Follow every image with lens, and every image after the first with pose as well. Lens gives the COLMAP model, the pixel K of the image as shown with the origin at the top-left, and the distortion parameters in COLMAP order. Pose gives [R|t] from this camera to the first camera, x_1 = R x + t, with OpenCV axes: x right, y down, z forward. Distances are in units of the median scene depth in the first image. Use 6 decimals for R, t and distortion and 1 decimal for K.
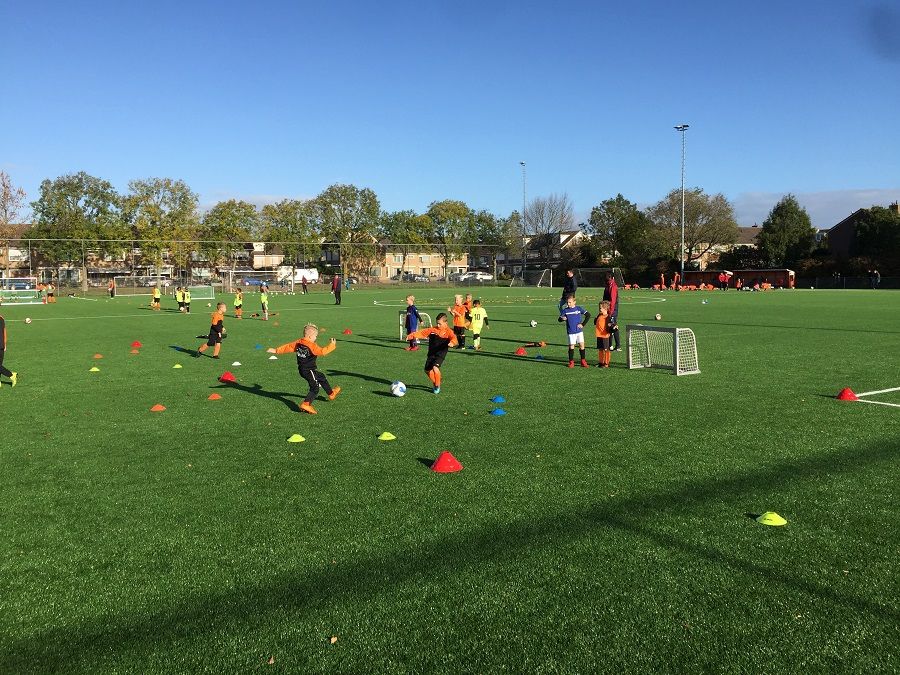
lens RADIAL K [[744.1, 0, 455.7], [0, 744.1, 337.3], [0, 0, 1]] dist [0.037717, -0.055493]
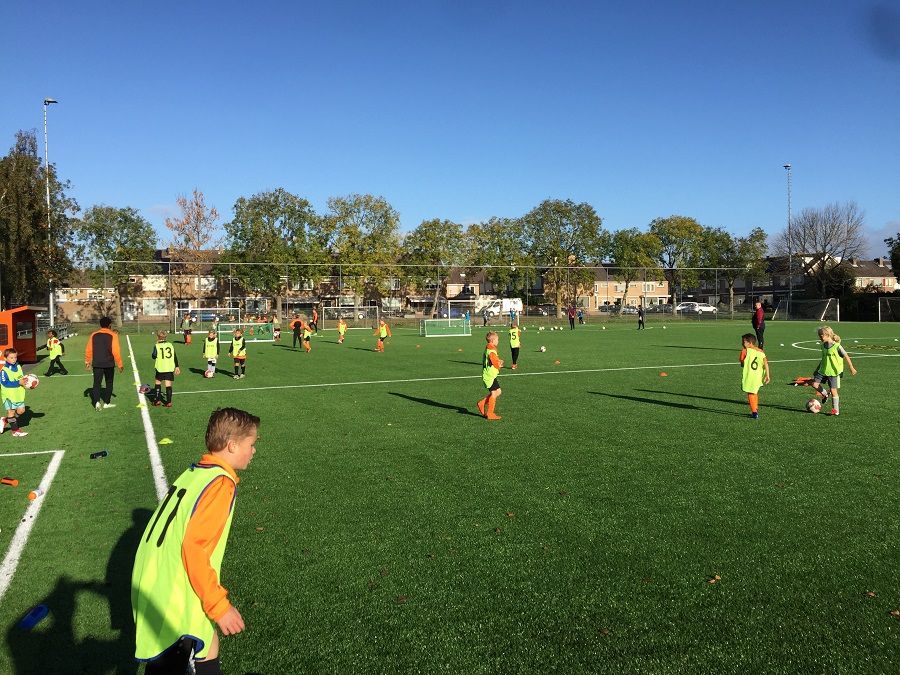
lens RADIAL K [[744.1, 0, 446.8], [0, 744.1, 334.4], [0, 0, 1]] dist [0.037717, -0.055493]
pose [[0.983687, 0.008450, -0.179689, -0.124049], [-0.016461, 0.998934, -0.043138, -0.013117], [0.179133, 0.045392, 0.982777, 0.154742]]
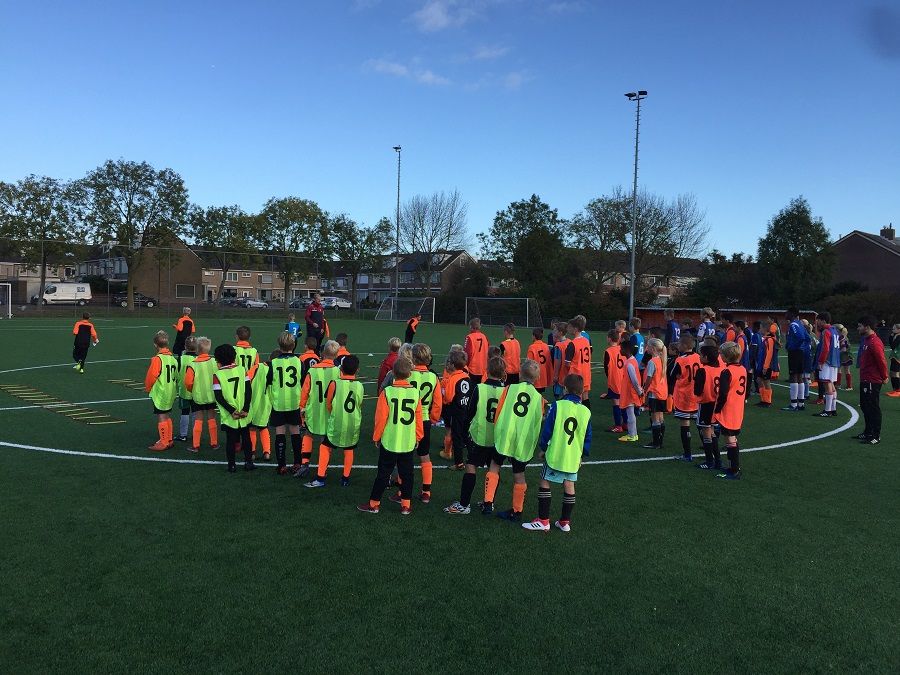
lens RADIAL K [[744.1, 0, 451.3], [0, 744.1, 336.2], [0, 0, 1]] dist [0.037717, -0.055493]
pose [[0.983798, 0.027926, 0.177090, 0.019332], [-0.021208, 0.998986, -0.039719, -0.025833], [-0.178020, 0.035320, 0.983393, 0.293011]]
